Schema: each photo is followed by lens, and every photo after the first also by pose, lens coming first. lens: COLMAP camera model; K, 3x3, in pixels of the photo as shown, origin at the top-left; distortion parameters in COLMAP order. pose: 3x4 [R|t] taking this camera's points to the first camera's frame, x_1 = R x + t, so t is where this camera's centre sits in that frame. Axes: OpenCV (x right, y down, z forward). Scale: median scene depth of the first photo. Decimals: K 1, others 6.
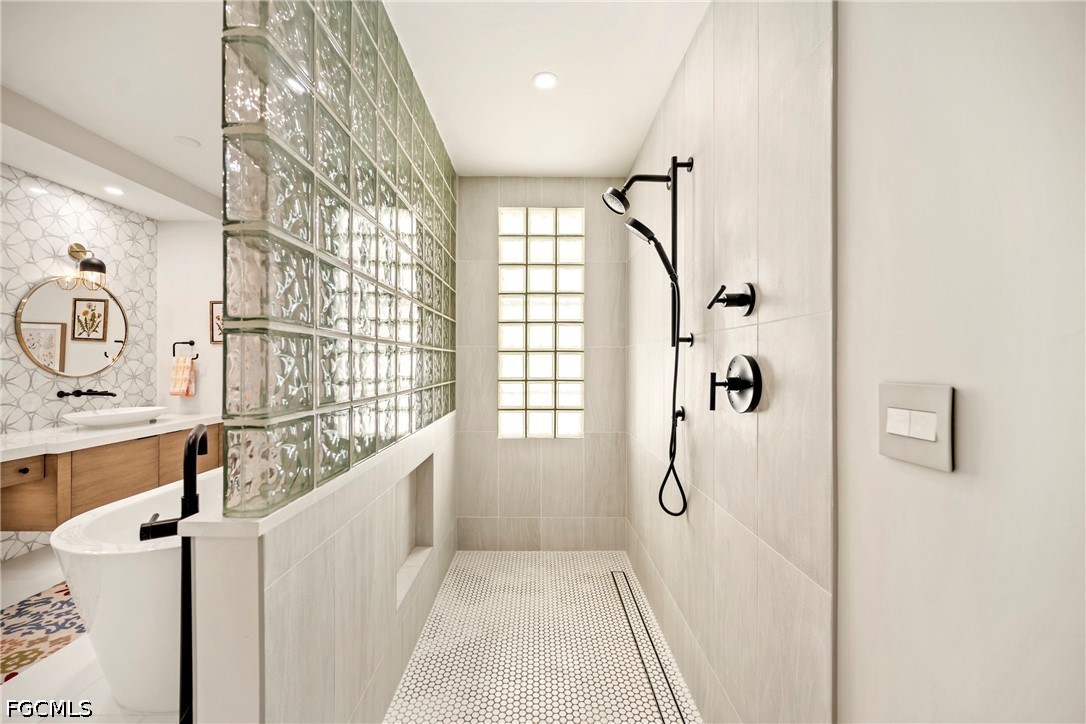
lens RADIAL K [[428.2, 0, 544.7], [0, 428.2, 359.9], [0, 0, 1]] dist [0.001314, 0.000418]
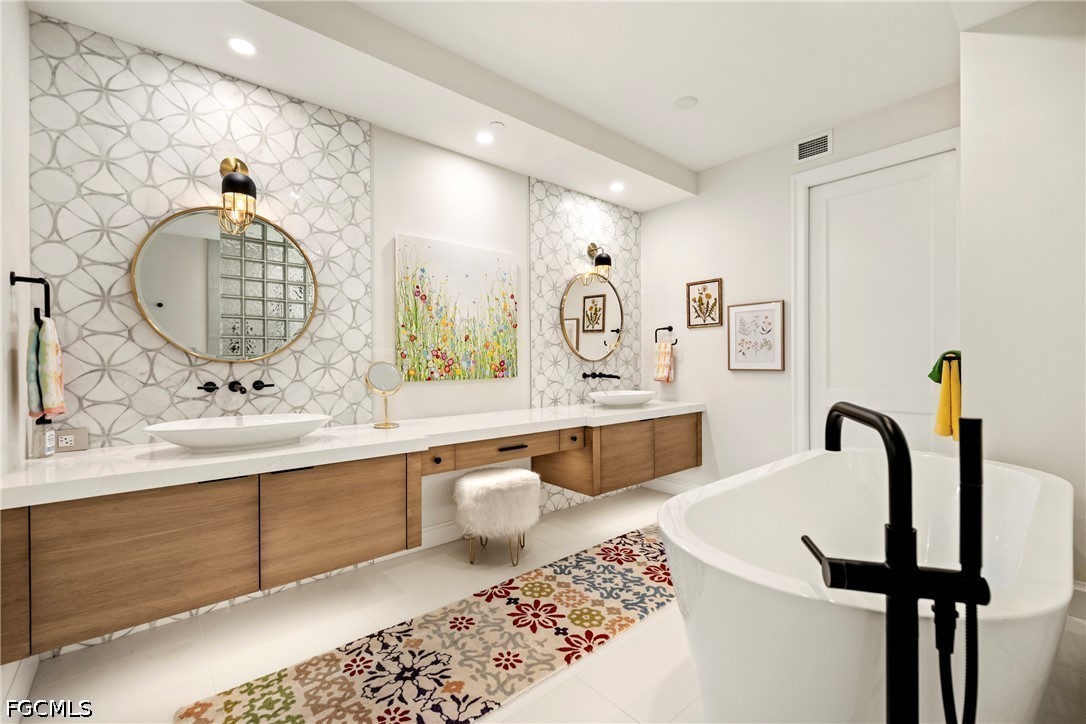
lens RADIAL K [[473.1, 0, 542.8], [0, 473.1, 362.1], [0, 0, 1]] dist [0.002341, 0.000072]
pose [[0.647045, -0.000532, -0.762451, -0.223196], [0.008472, 0.999943, 0.006492, 0.033370], [0.762405, -0.010660, 0.647013, 0.090358]]
